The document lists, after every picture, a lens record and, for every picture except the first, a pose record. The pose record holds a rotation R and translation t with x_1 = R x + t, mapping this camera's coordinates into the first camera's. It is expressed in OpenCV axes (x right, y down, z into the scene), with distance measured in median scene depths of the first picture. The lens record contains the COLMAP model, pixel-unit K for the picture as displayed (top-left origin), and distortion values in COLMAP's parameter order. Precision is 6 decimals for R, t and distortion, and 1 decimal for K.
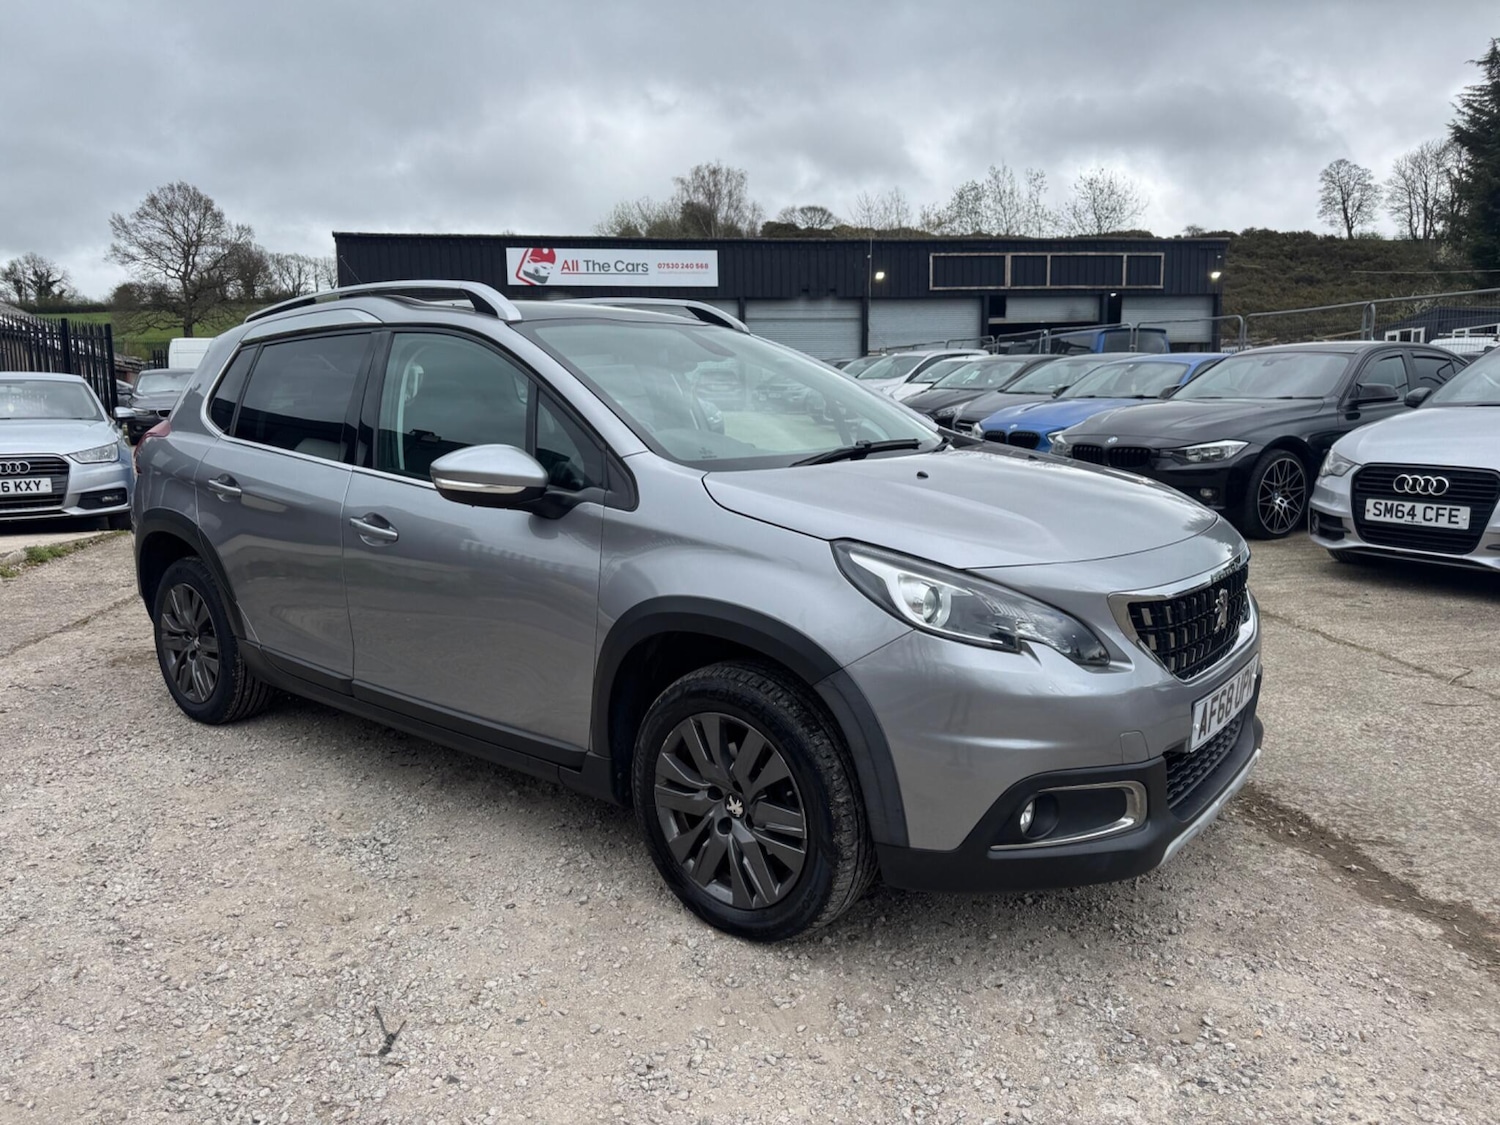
lens RADIAL K [[1062.8, 0, 751.5], [0, 1062.8, 560.2], [0, 0, 1]] dist [0.039228, -0.042624]
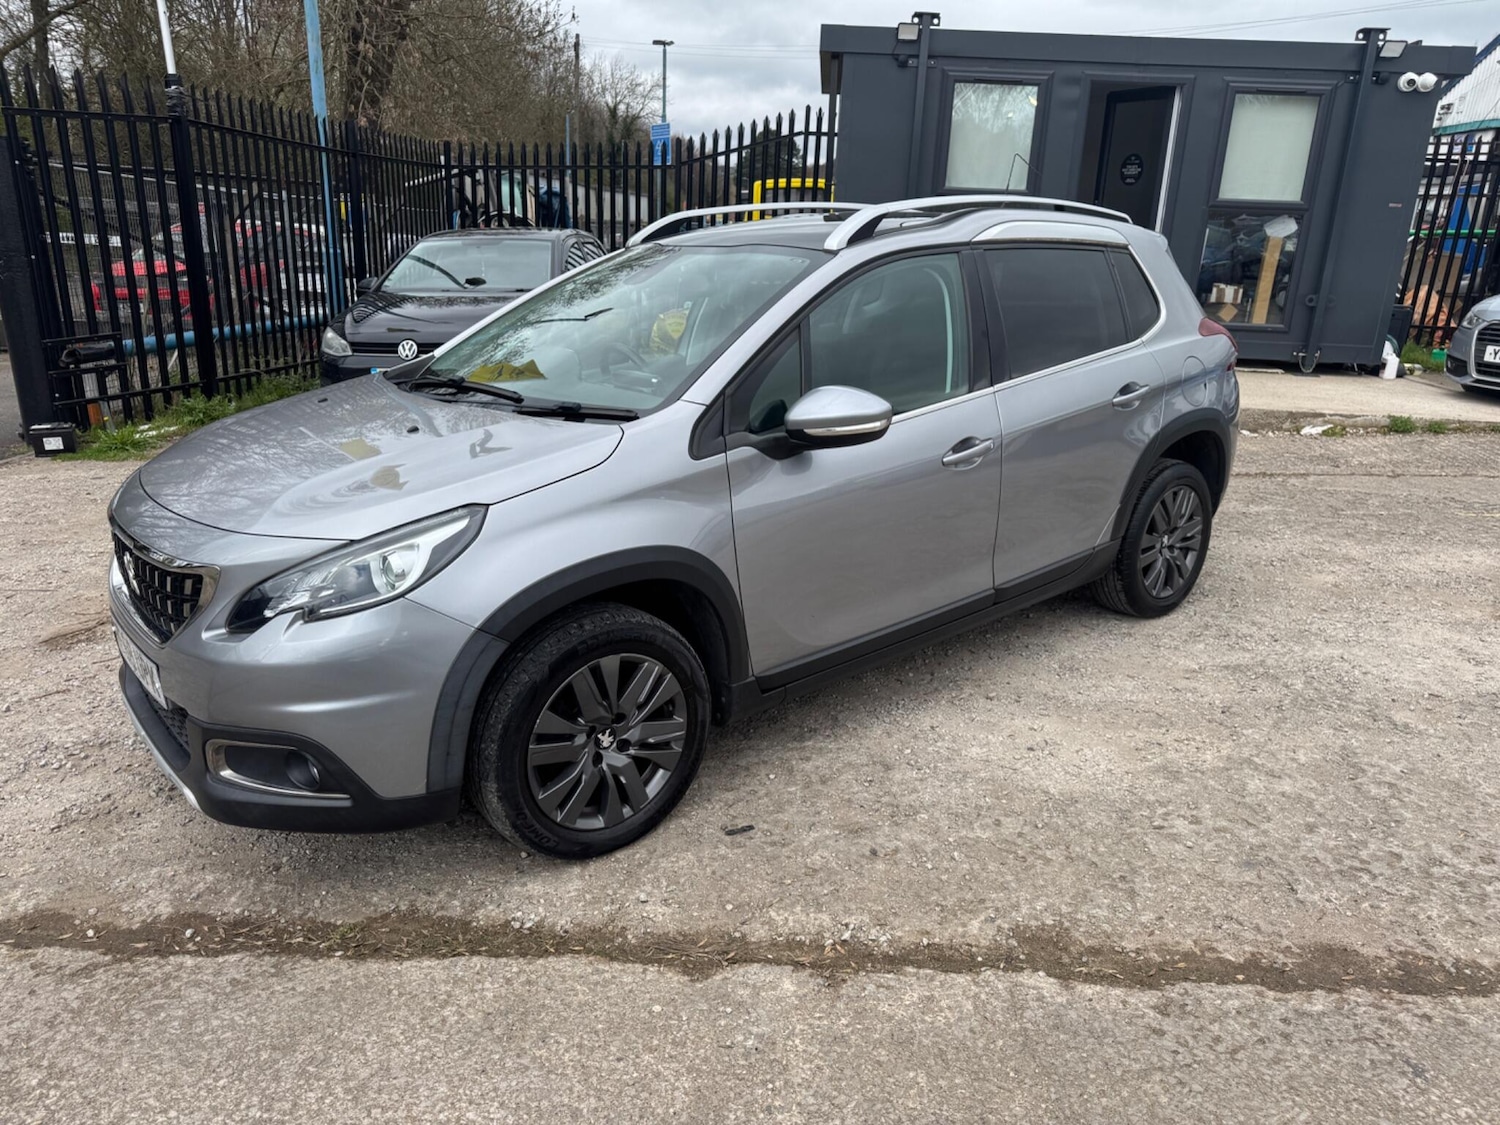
lens RADIAL K [[1062.8, 0, 759.9], [0, 1062.8, 558.0], [0, 0, 1]] dist [0.039228, -0.042624]
pose [[-0.196256, 0.306104, -0.931549, 0.083068], [-0.149955, 0.929480, 0.337016, -0.026632], [0.969019, 0.205832, -0.136514, 0.111917]]
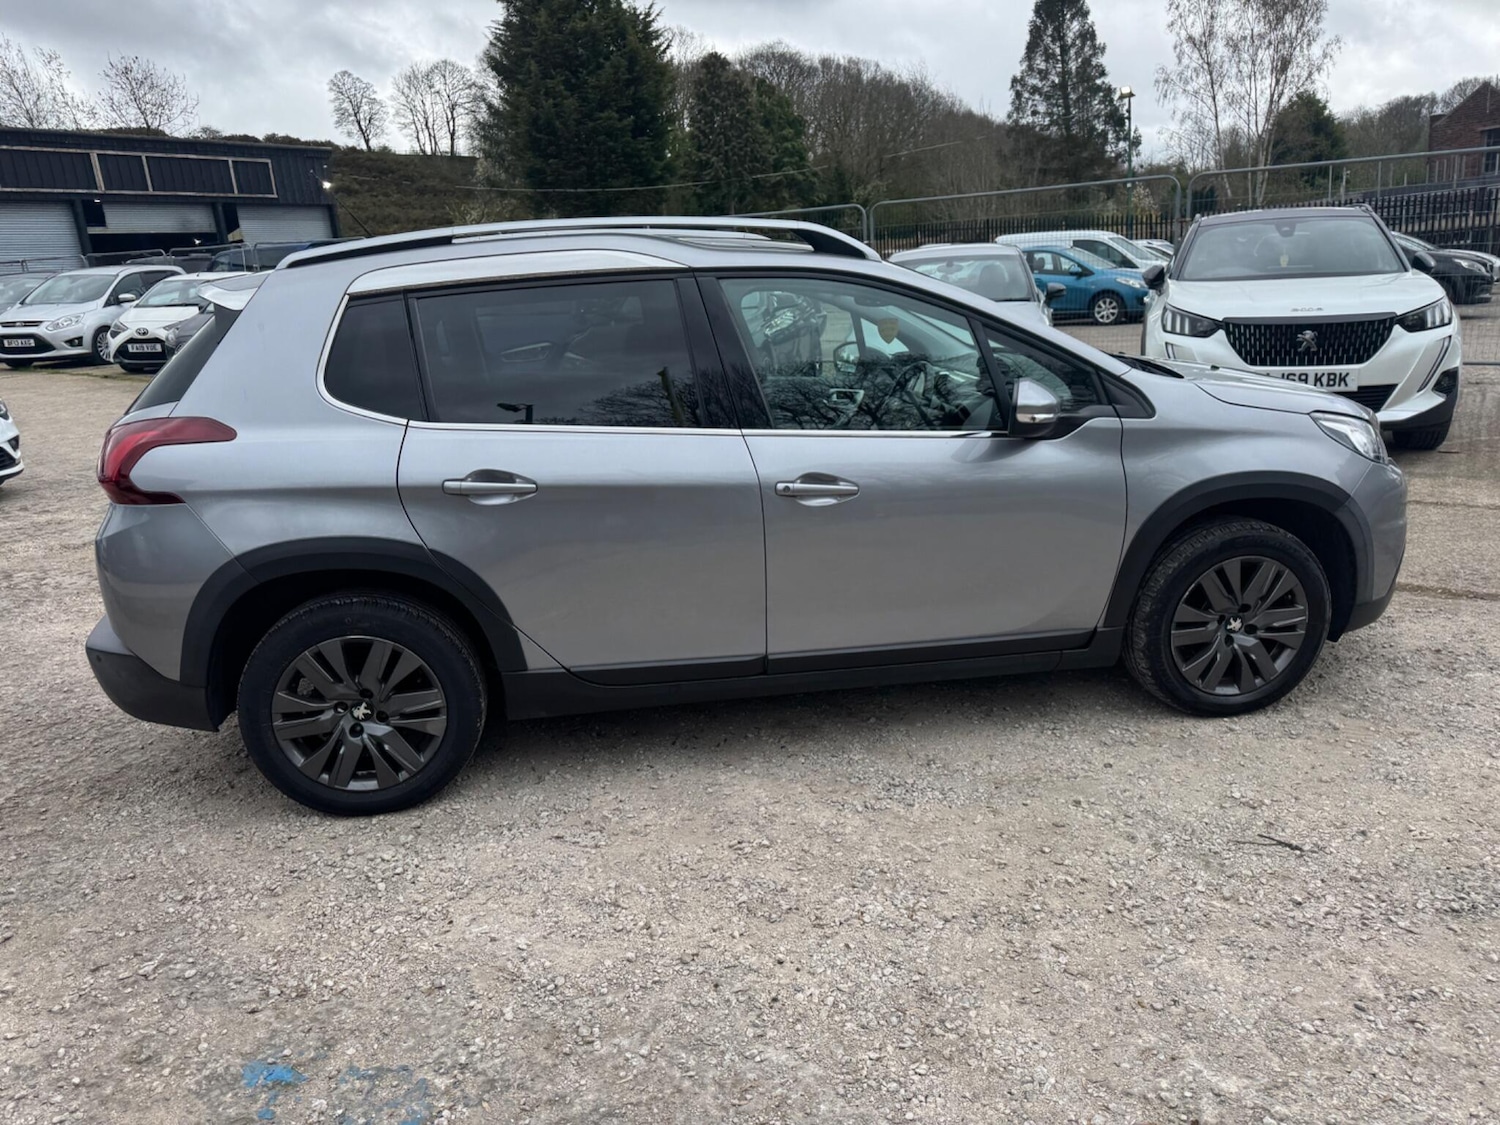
lens RADIAL K [[1062.8, 0, 745.4], [0, 1062.8, 563.3], [0, 0, 1]] dist [0.039228, -0.042624]
pose [[0.674111, -0.218811, 0.705476, -0.087016], [0.160096, 0.975693, 0.149644, -0.009377], [-0.721071, 0.012067, 0.692756, 0.031382]]
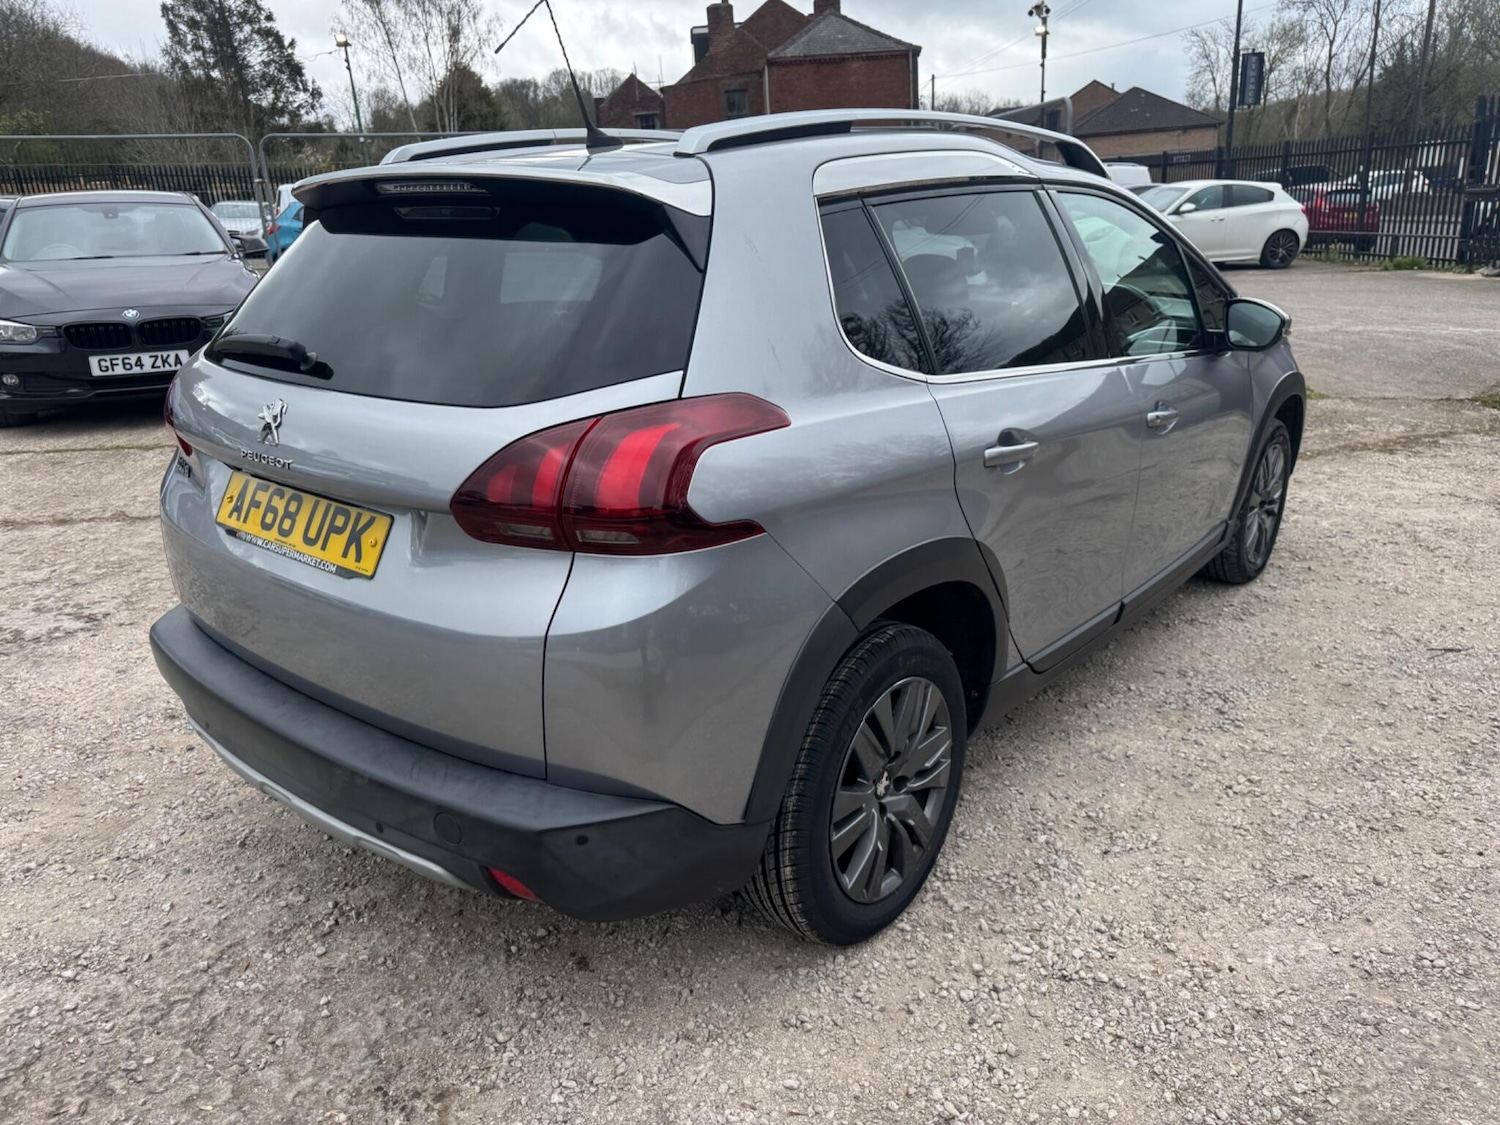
lens RADIAL K [[1062.8, 0, 750.1], [0, 1062.8, 566.7], [0, 0, 1]] dist [0.039228, -0.042624]
pose [[0.004456, -0.315563, 0.948894, -0.102604], [0.178451, 0.933923, 0.309747, -0.020812], [-0.983939, 0.167951, 0.060474, 0.105772]]
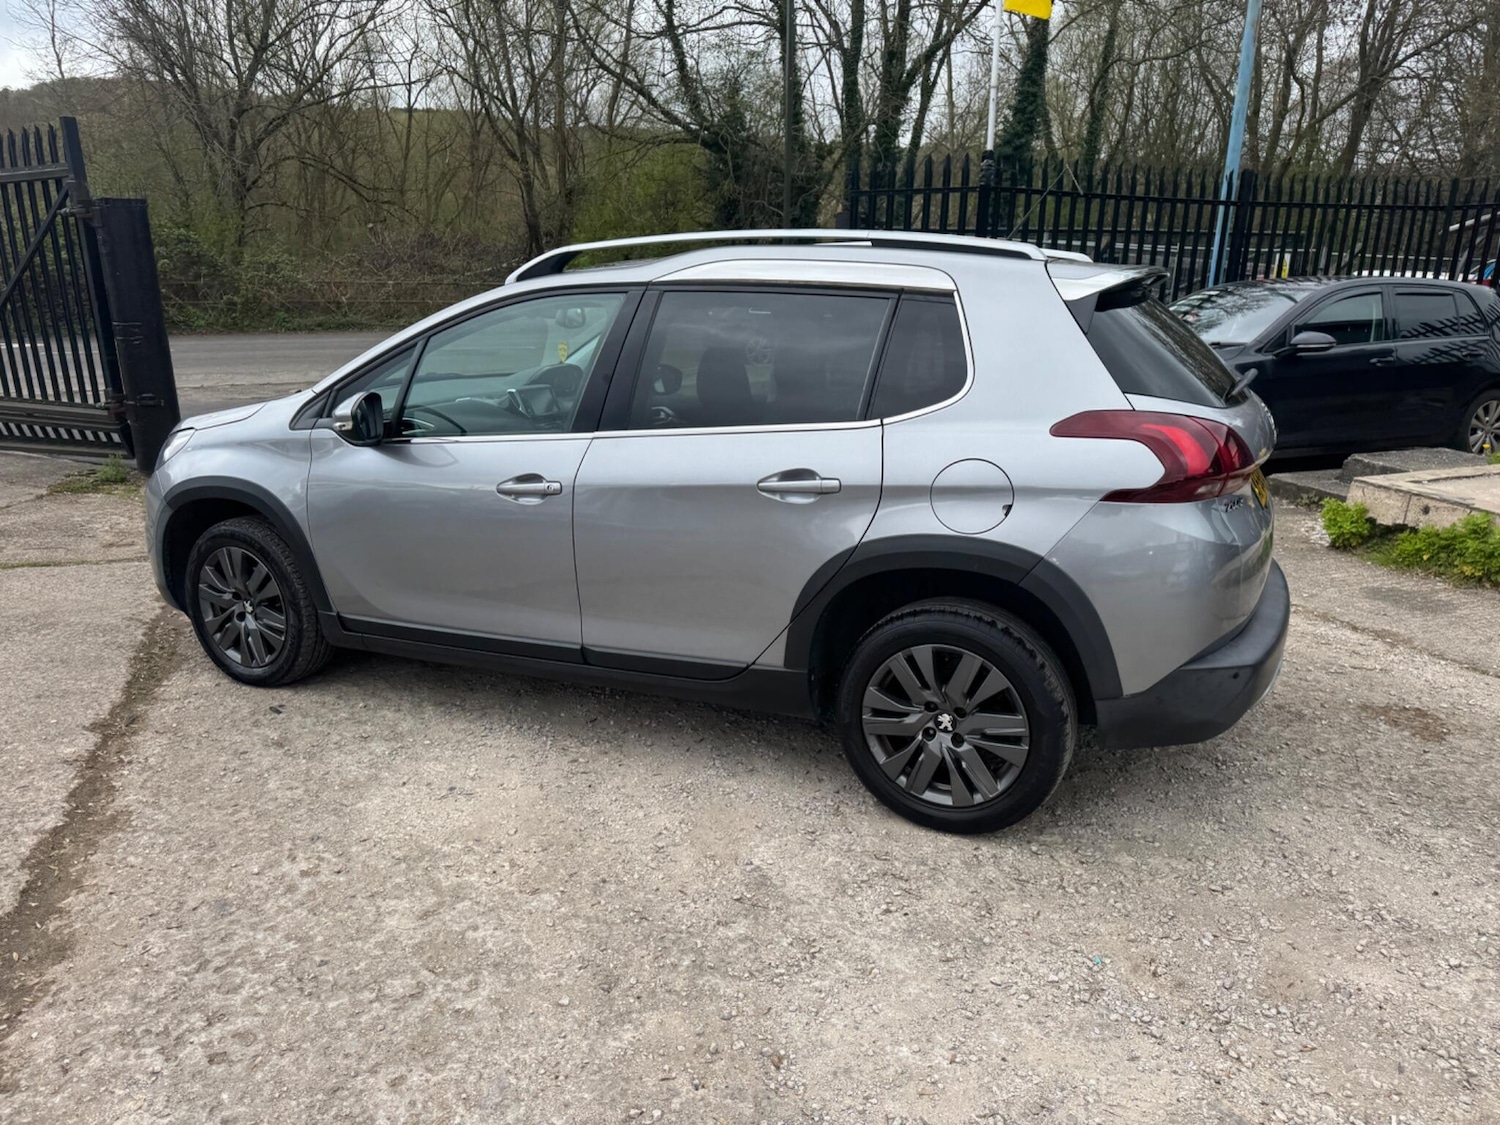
lens RADIAL K [[1062.8, 0, 758.3], [0, 1062.8, 554.1], [0, 0, 1]] dist [0.039228, -0.042624]
pose [[-0.972336, 0.072007, -0.222211, 0.000439], [-0.022402, 0.918169, 0.395555, -0.037231], [0.232510, 0.389590, -0.891156, 0.195132]]
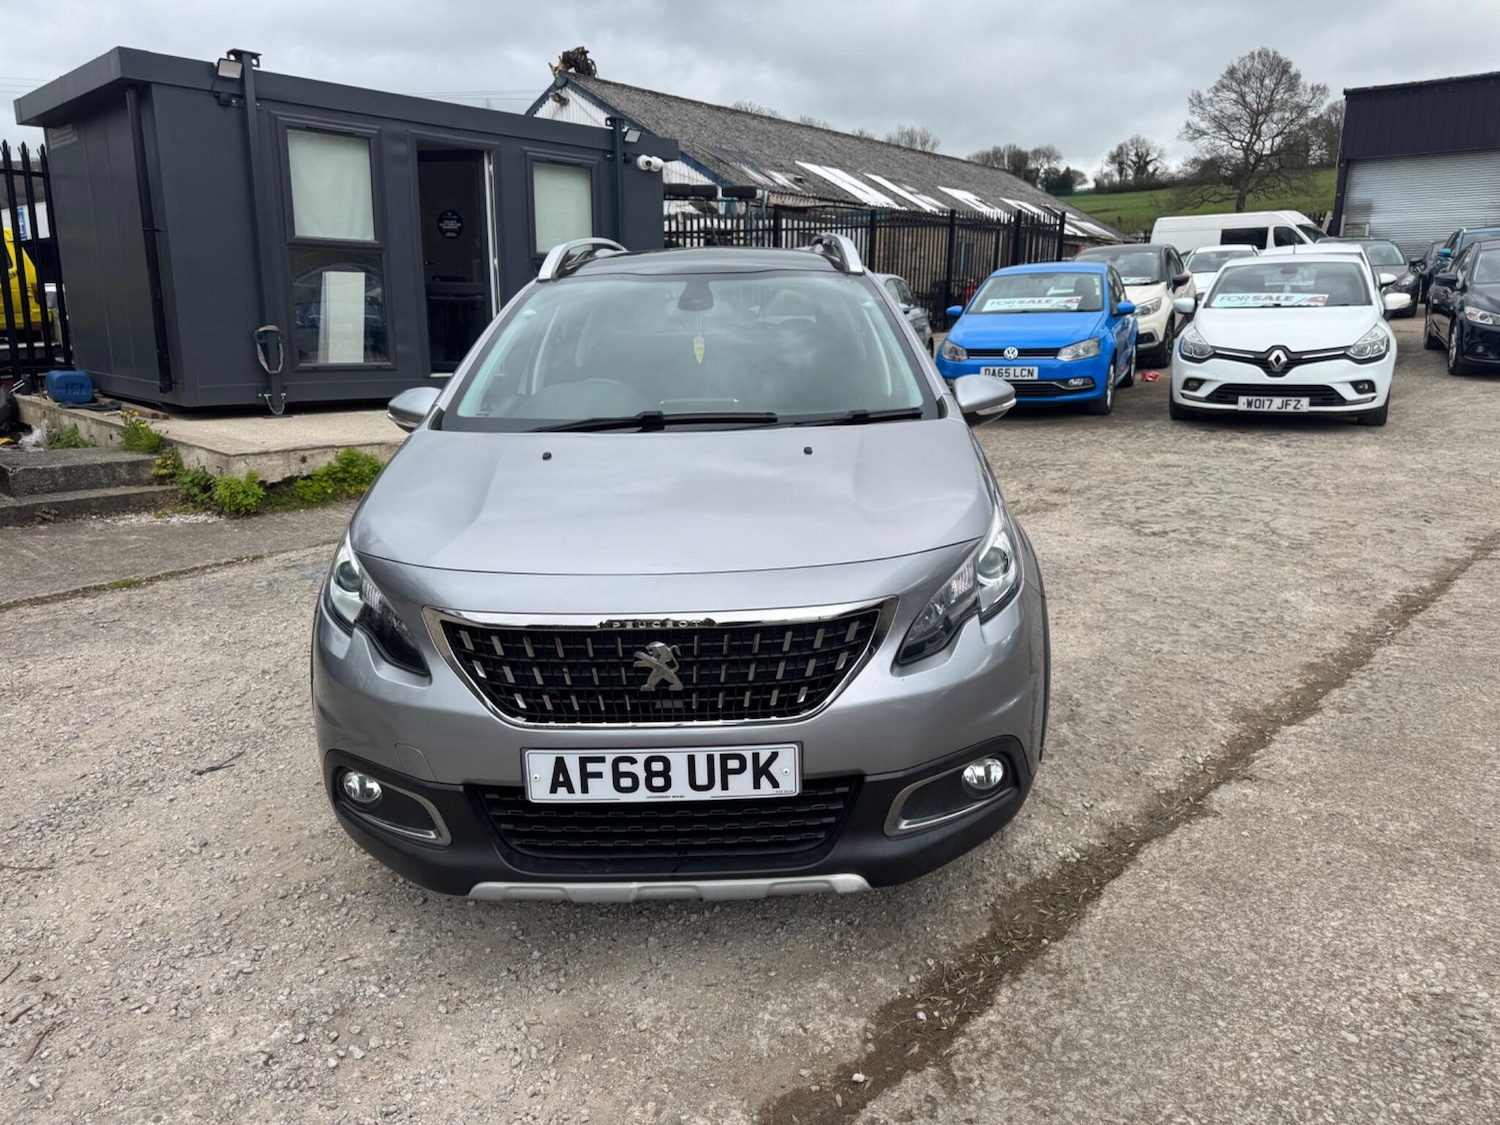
lens RADIAL K [[1062.8, 0, 758.5], [0, 1062.8, 538.6], [0, 0, 1]] dist [0.039228, -0.042624]
pose [[0.615730, 0.189847, -0.764745, 0.070476], [-0.114468, 0.981797, 0.151566, -0.011927], [0.779598, -0.005785, 0.626253, 0.035323]]
